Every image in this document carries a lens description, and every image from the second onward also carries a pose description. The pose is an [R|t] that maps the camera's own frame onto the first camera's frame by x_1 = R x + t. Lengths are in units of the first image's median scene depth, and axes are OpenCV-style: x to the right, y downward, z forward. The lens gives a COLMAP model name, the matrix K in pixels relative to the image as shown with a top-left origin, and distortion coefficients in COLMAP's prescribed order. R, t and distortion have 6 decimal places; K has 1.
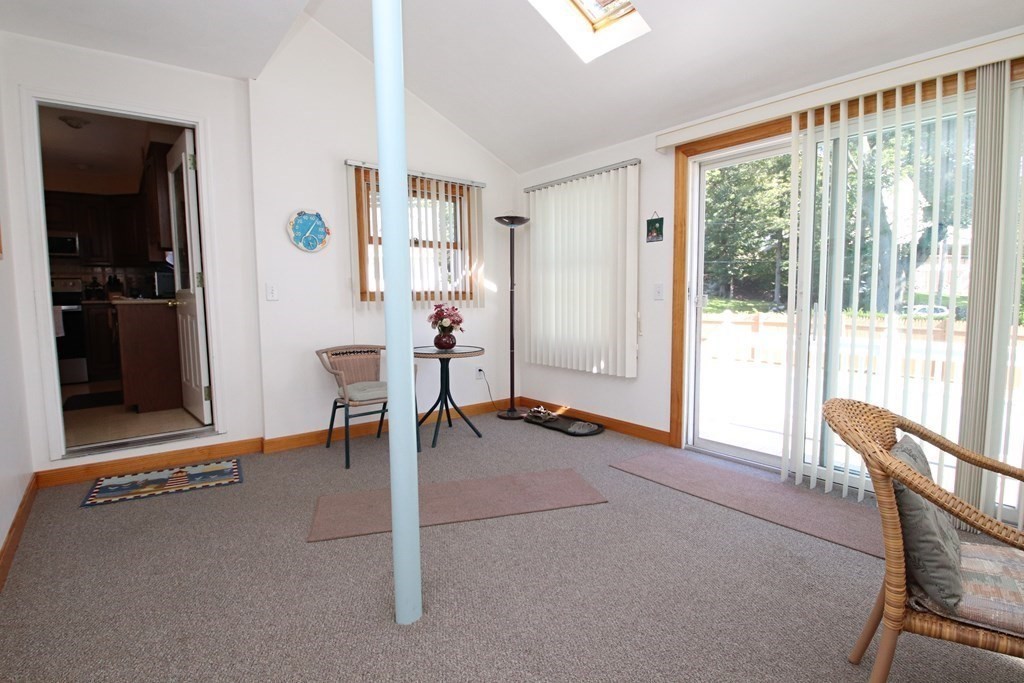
lens RADIAL K [[491.7, 0, 505.0], [0, 491.7, 338.8], [0, 0, 1]] dist [-0.015224, -0.002365]
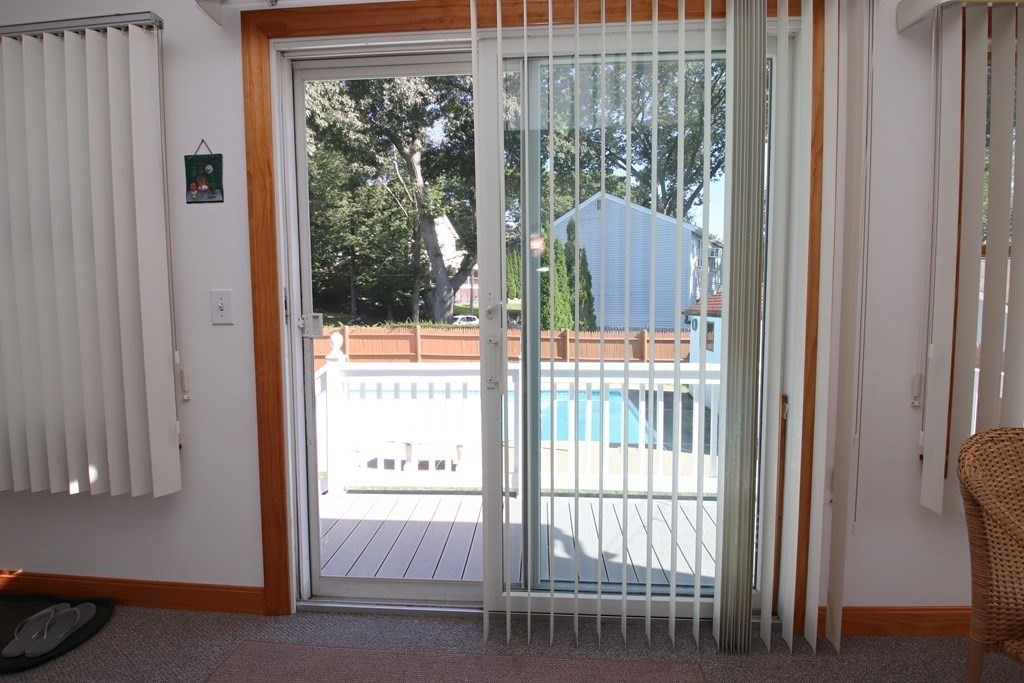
lens RADIAL K [[491.7, 0, 505.5], [0, 491.7, 345.5], [0, 0, 1]] dist [-0.015224, -0.002365]
pose [[0.689459, -0.050091, 0.722591, 0.150592], [0.058253, 0.998209, 0.013616, -0.047749], [-0.721979, 0.032705, 0.691142, 0.447863]]
